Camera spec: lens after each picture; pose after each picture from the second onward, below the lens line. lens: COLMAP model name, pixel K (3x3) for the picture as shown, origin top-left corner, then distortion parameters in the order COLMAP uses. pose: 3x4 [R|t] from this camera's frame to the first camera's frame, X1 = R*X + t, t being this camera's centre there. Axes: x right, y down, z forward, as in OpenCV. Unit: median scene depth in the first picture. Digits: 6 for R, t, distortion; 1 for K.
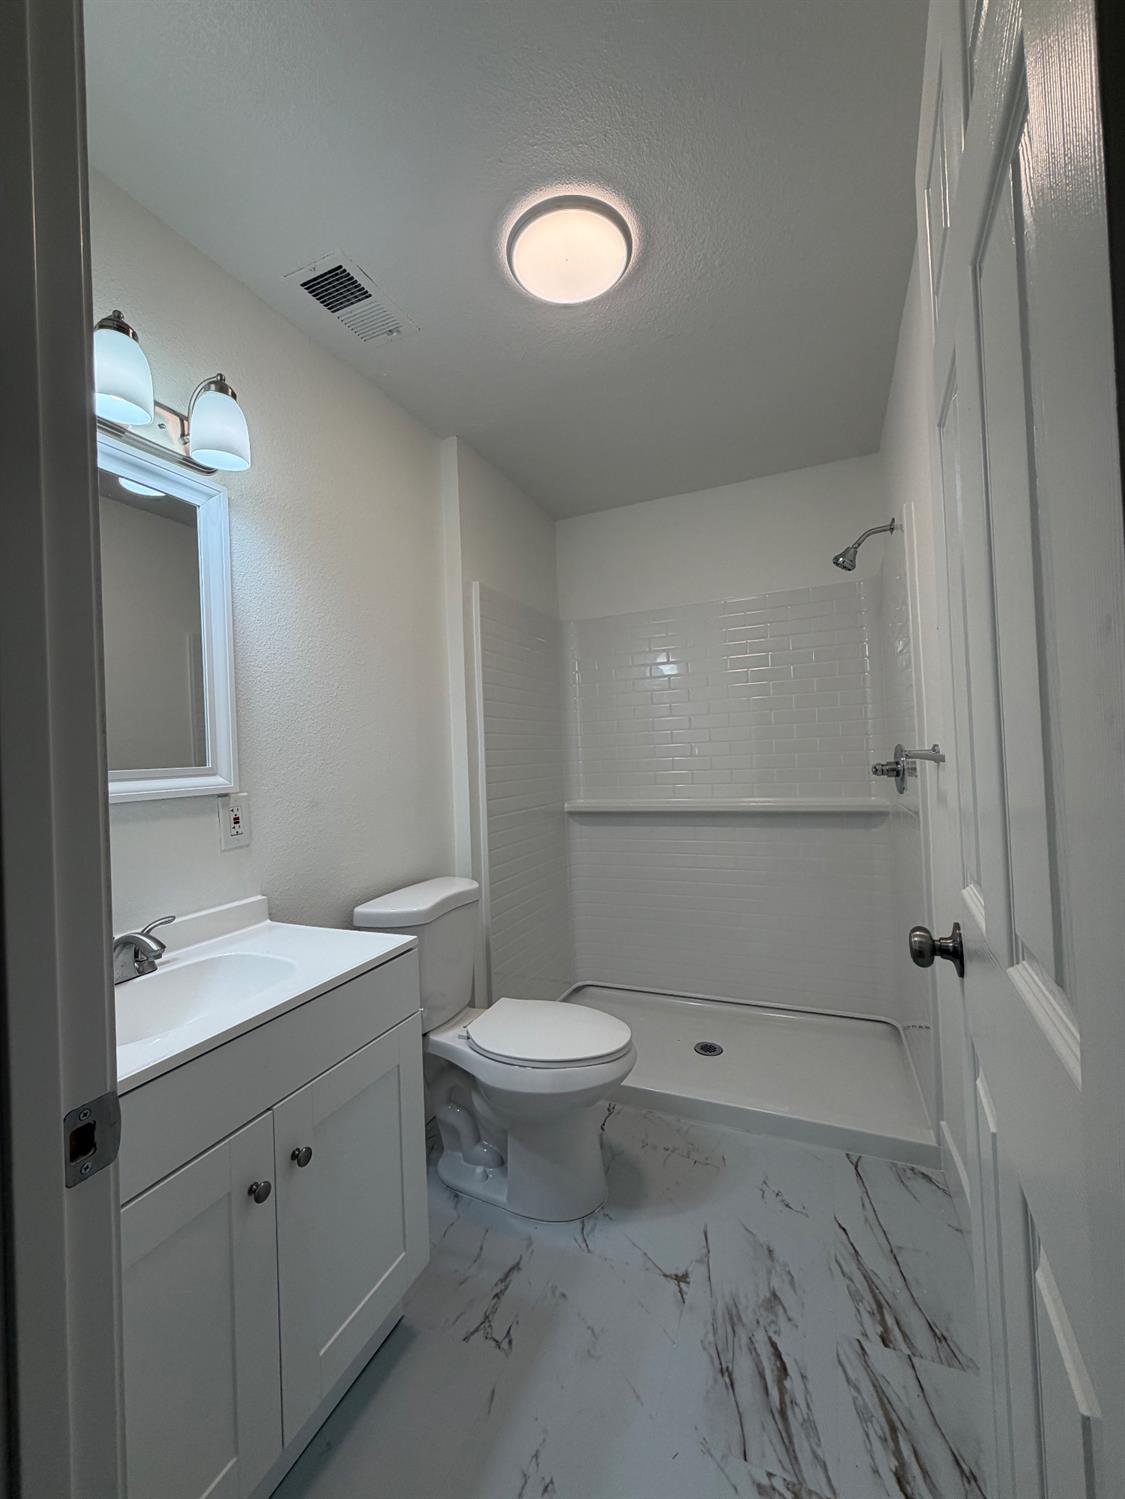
lens RADIAL K [[595.9, 0, 564.3], [0, 595.9, 744.4], [0, 0, 1]] dist [-0.001239, 0.000495]
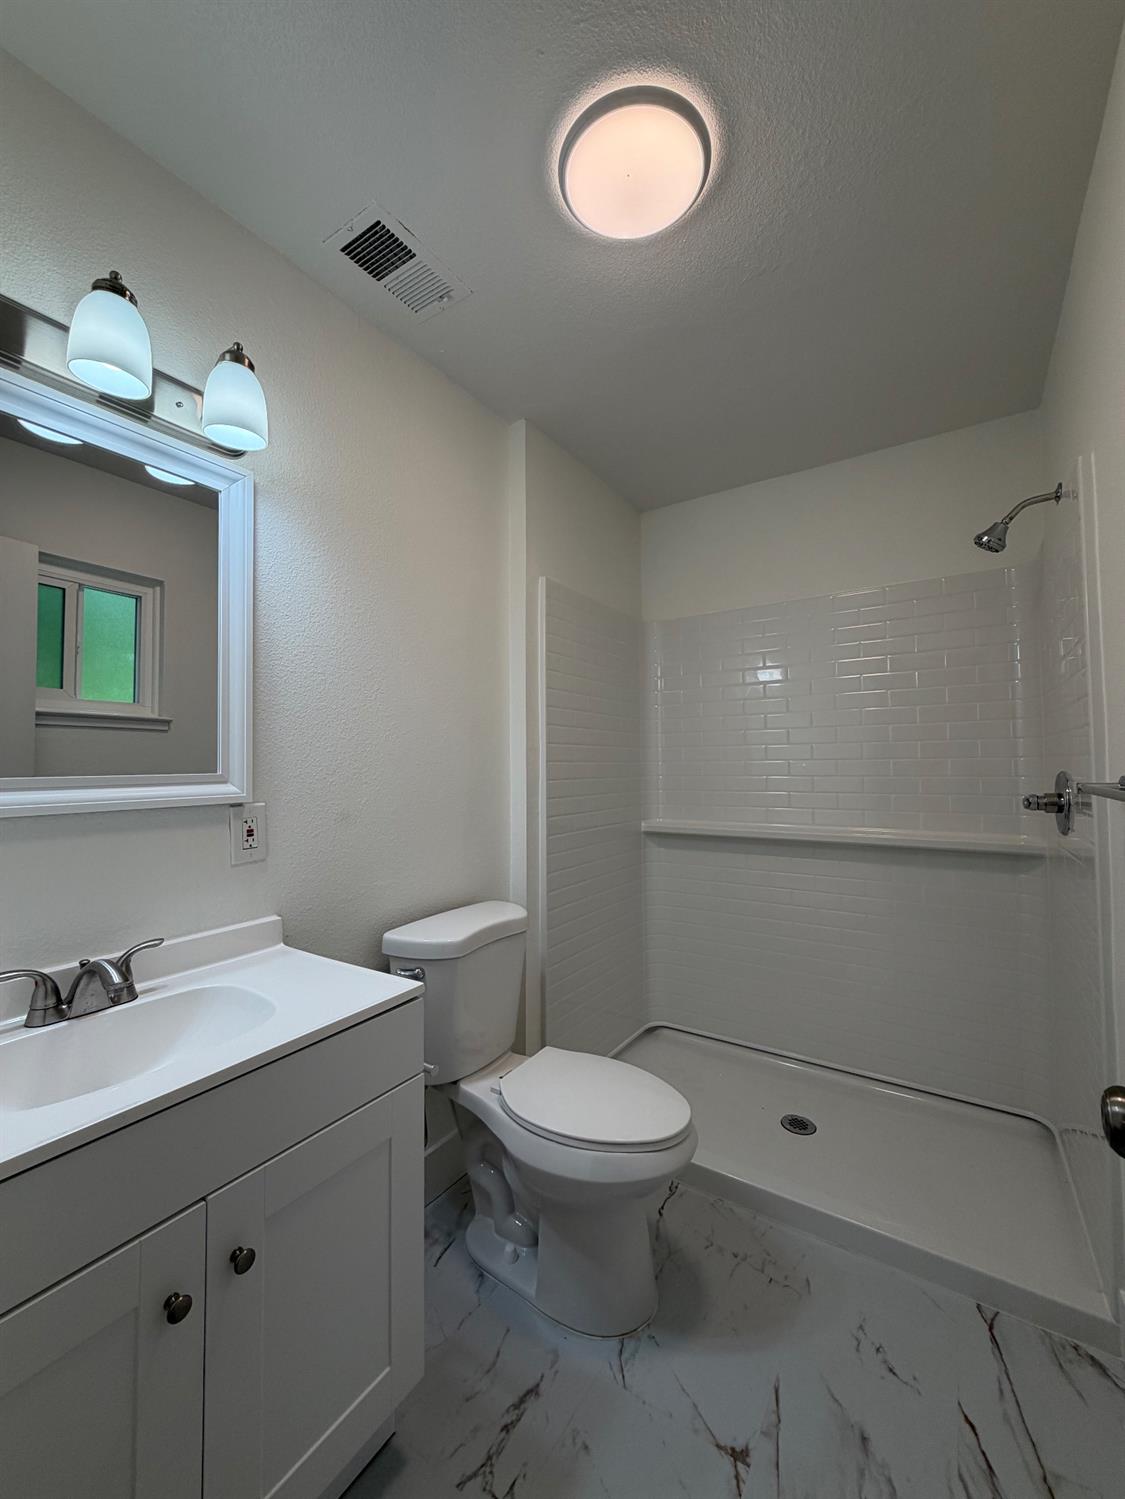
lens RADIAL K [[595.9, 0, 564.3], [0, 595.9, 745.5], [0, 0, 1]] dist [-0.001239, 0.000495]
pose [[0.984761, 0.026432, -0.171892, 0.070078], [-0.028545, 0.999544, -0.009834, -0.010101], [0.171553, 0.014591, 0.985067, 0.159389]]
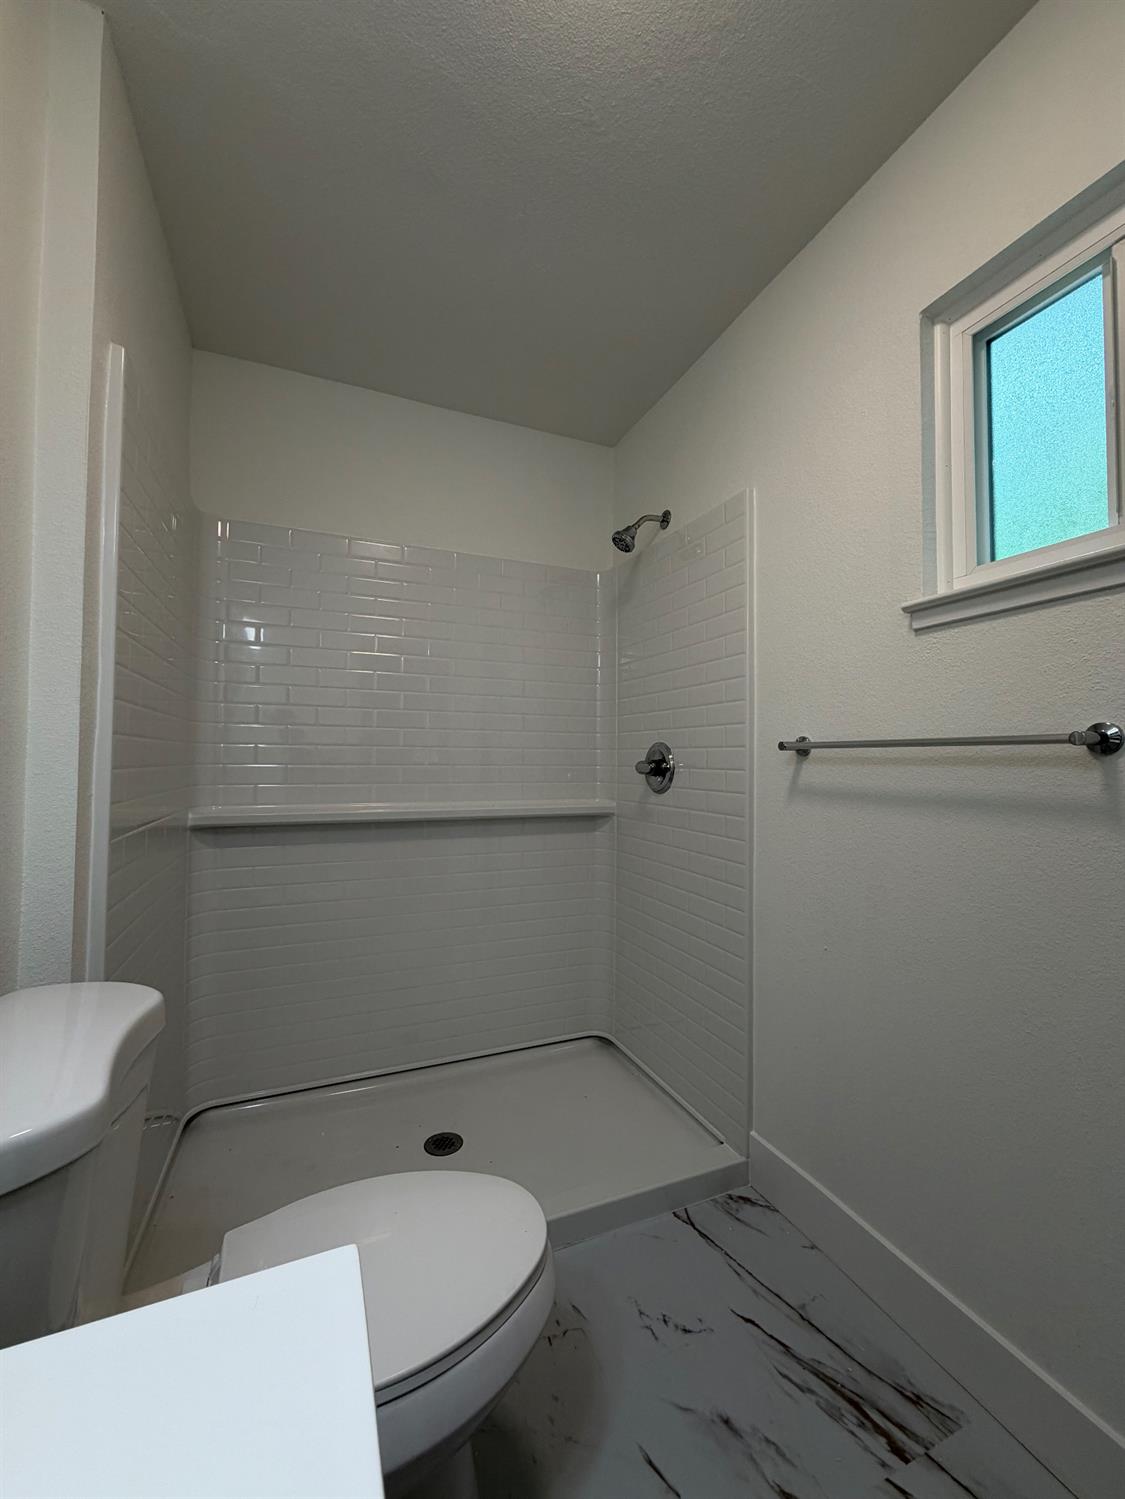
lens RADIAL K [[595.9, 0, 561.2], [0, 595.9, 744.0], [0, 0, 1]] dist [-0.001239, 0.000495]
pose [[0.688221, 0.066036, 0.722489, -0.327940], [-0.050798, 0.997791, -0.042811, 0.069341], [-0.723720, -0.007238, 0.690056, 0.592072]]
